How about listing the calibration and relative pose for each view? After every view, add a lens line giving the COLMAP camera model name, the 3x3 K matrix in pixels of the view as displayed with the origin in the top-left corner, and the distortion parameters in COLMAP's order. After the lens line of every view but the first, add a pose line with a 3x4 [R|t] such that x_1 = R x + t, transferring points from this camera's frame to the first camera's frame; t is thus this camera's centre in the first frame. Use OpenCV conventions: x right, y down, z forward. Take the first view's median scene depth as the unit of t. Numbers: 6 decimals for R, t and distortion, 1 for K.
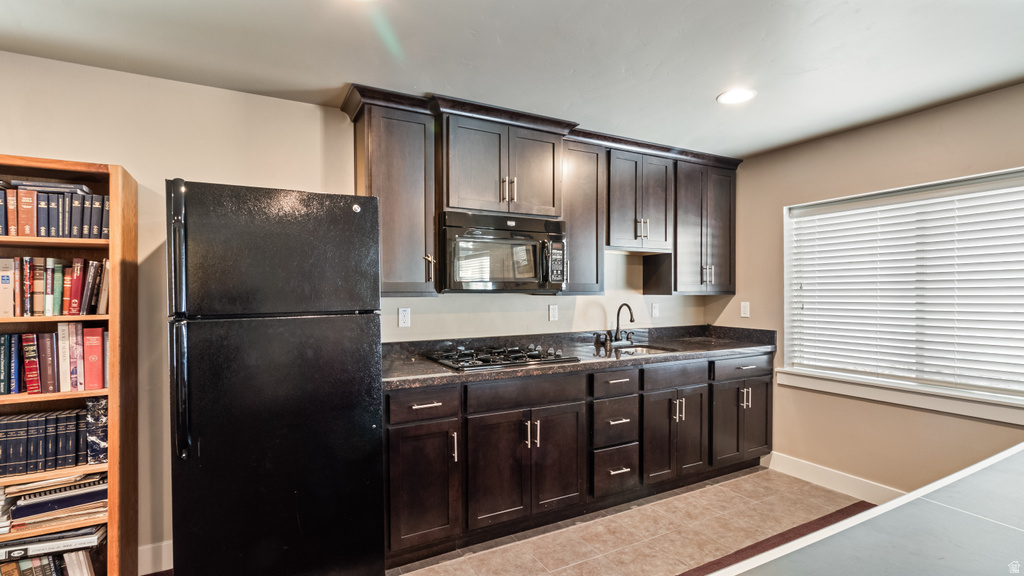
lens RADIAL K [[487.7, 0, 512.0], [0, 487.7, 288.0], [0, 0, 1]] dist [0.002873, 0.000605]
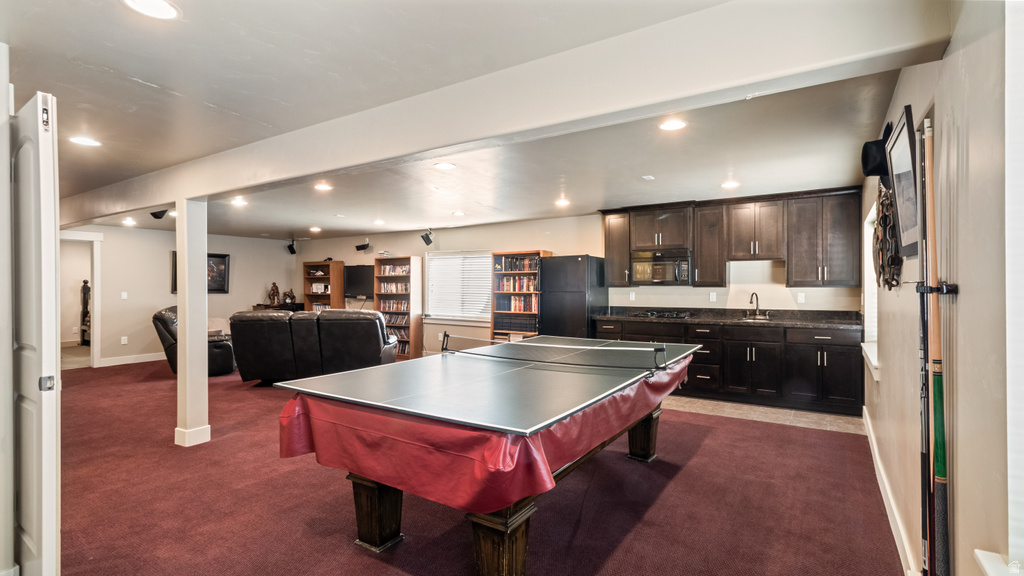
lens RADIAL K [[487.7, 0, 512.0], [0, 487.7, 288.0], [0, 0, 1]] dist [0.002873, 0.000605]
pose [[0.458851, 0.003963, -0.888504, 1.275058], [0.005423, 0.999959, 0.007261, 0.000136], [0.888497, -0.008150, 0.458811, -0.467654]]
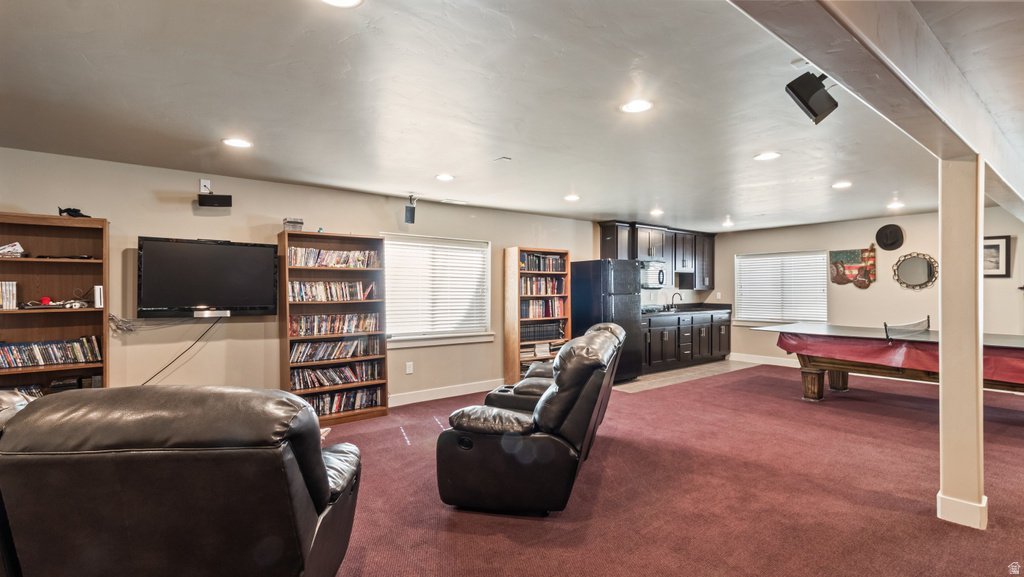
lens RADIAL K [[487.7, 0, 512.0], [0, 487.7, 288.5], [0, 0, 1]] dist [0.002873, 0.000605]
pose [[0.984780, -0.001961, 0.173795, -0.998438], [0.002019, 0.999998, -0.000158, 0.007515], [-0.173794, 0.000507, 0.984782, -1.258365]]
